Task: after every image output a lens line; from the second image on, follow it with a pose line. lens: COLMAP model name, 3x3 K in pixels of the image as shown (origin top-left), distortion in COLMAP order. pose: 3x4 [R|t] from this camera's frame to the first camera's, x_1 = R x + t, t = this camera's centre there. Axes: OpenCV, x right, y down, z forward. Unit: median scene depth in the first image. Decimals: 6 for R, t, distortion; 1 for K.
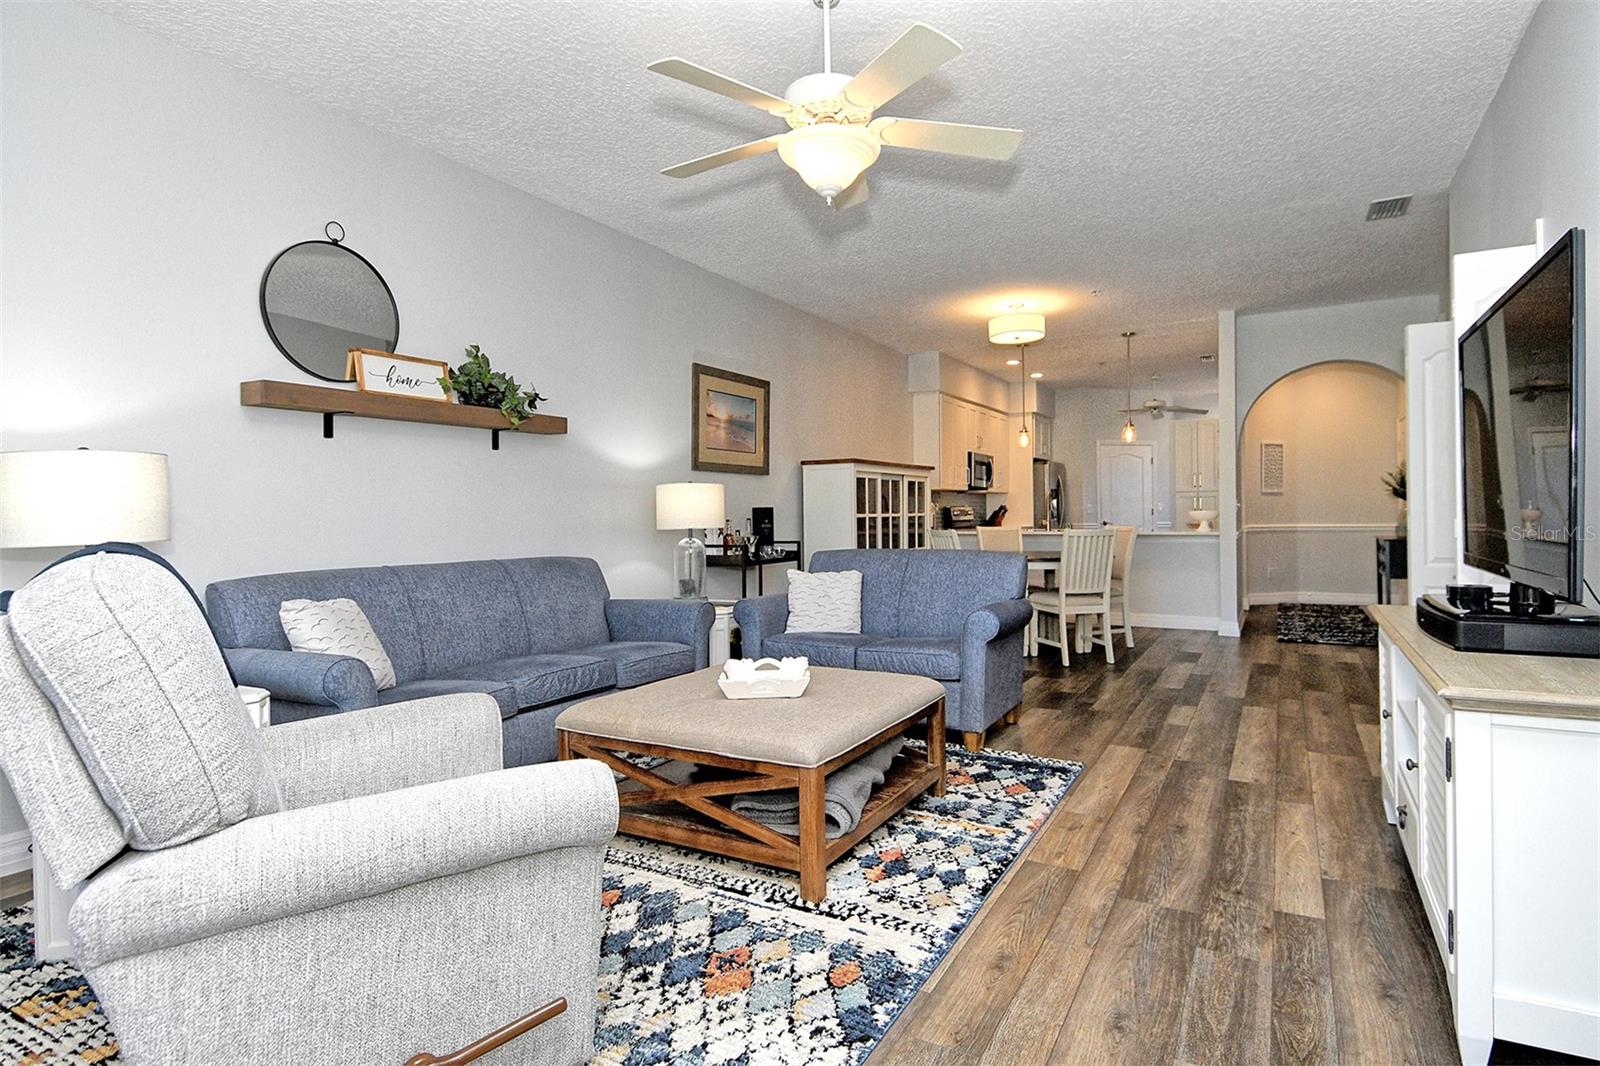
lens RADIAL K [[841.9, 0, 796.0], [0, 841.9, 489.5], [0, 0, 1]] dist [0.000327, 0.000178]
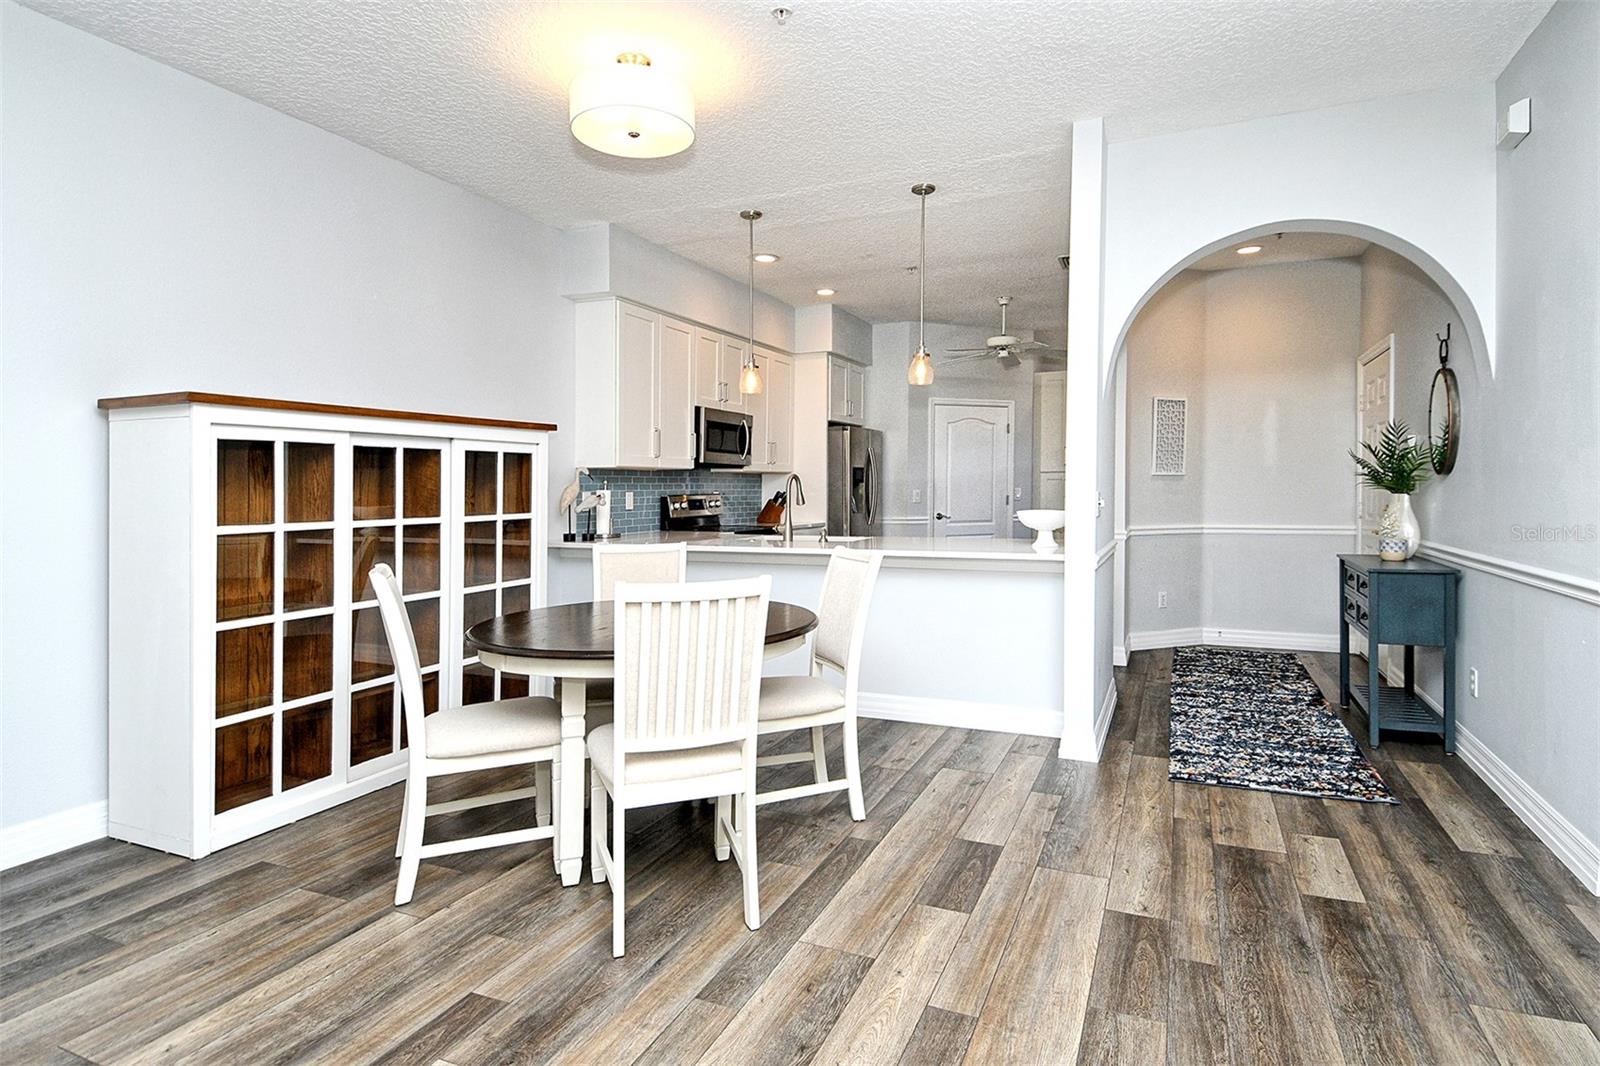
lens RADIAL K [[841.9, 0, 796.0], [0, 841.9, 489.5], [0, 0, 1]] dist [0.000327, 0.000178]
pose [[0.995813, -0.000813, 0.091406, 0.250968], [-0.001974, 0.999536, 0.030399, -0.004040], [-0.091389, -0.030452, 0.995350, 0.432560]]
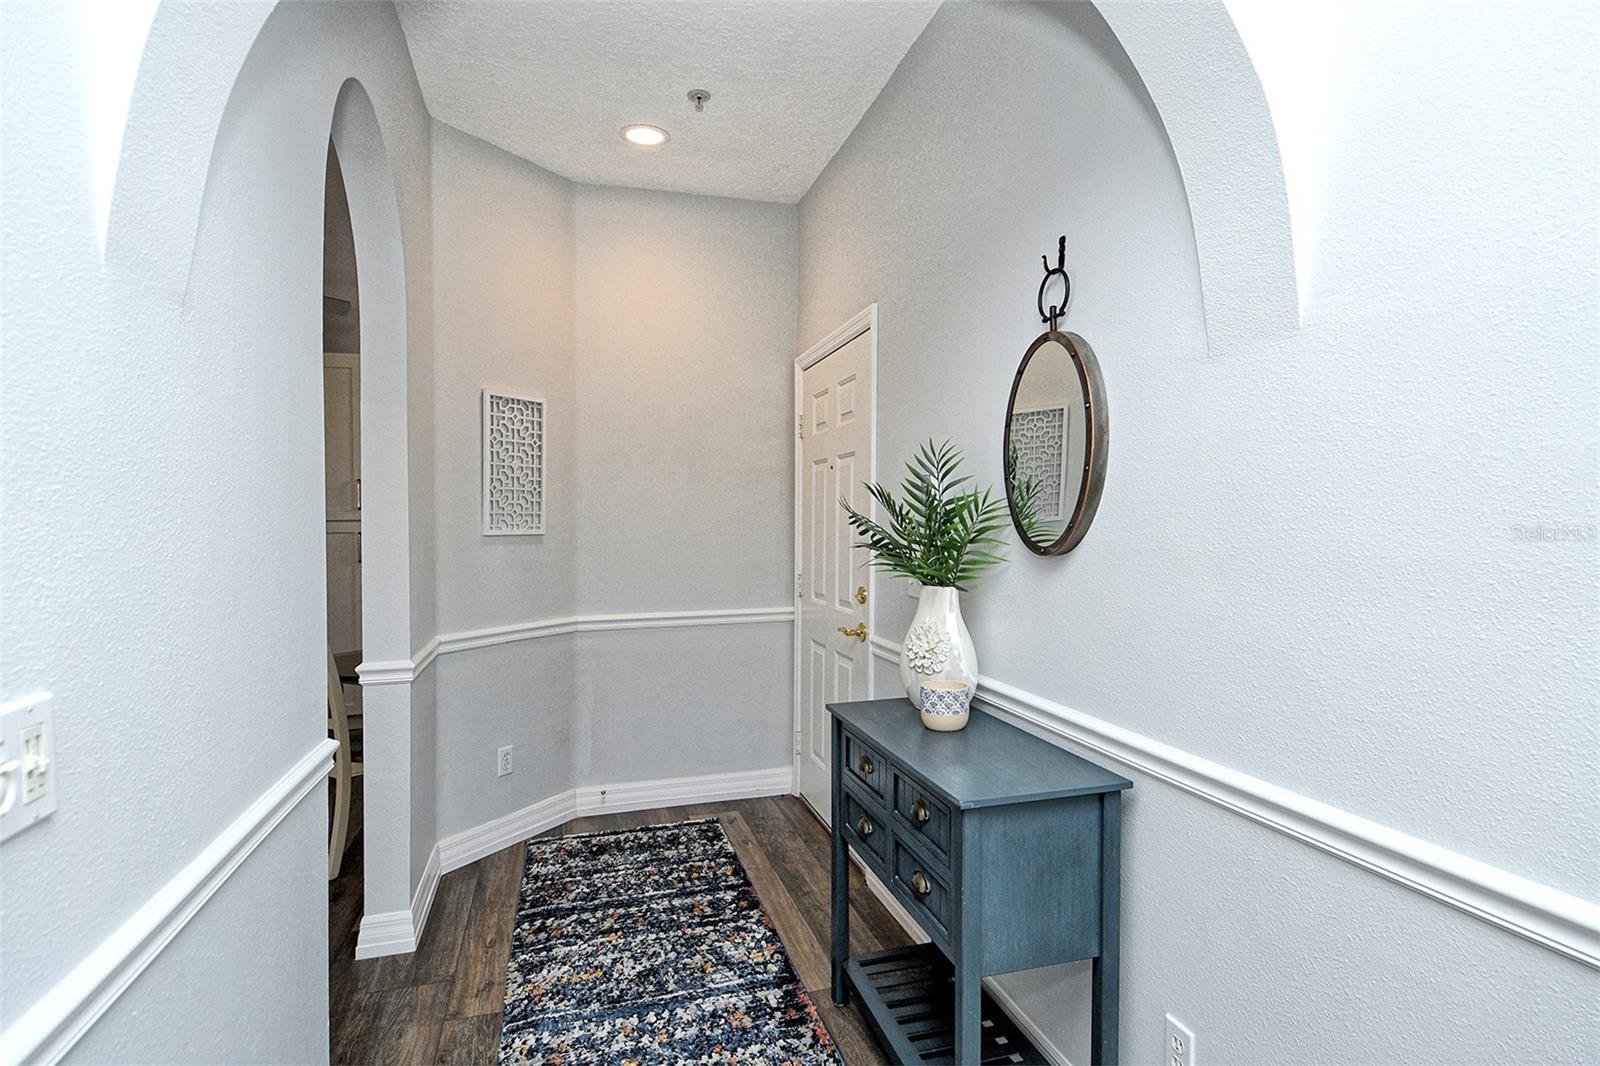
lens RADIAL K [[835.5, 0, 834.4], [0, 835.5, 532.1], [0, 0, 1]] dist [-0.002357, -0.001149]
pose [[0.668067, -0.006681, 0.744071, 0.451766], [-0.021379, 0.999375, 0.028169, -0.010370], [-0.743794, -0.034726, 0.667506, 0.764756]]
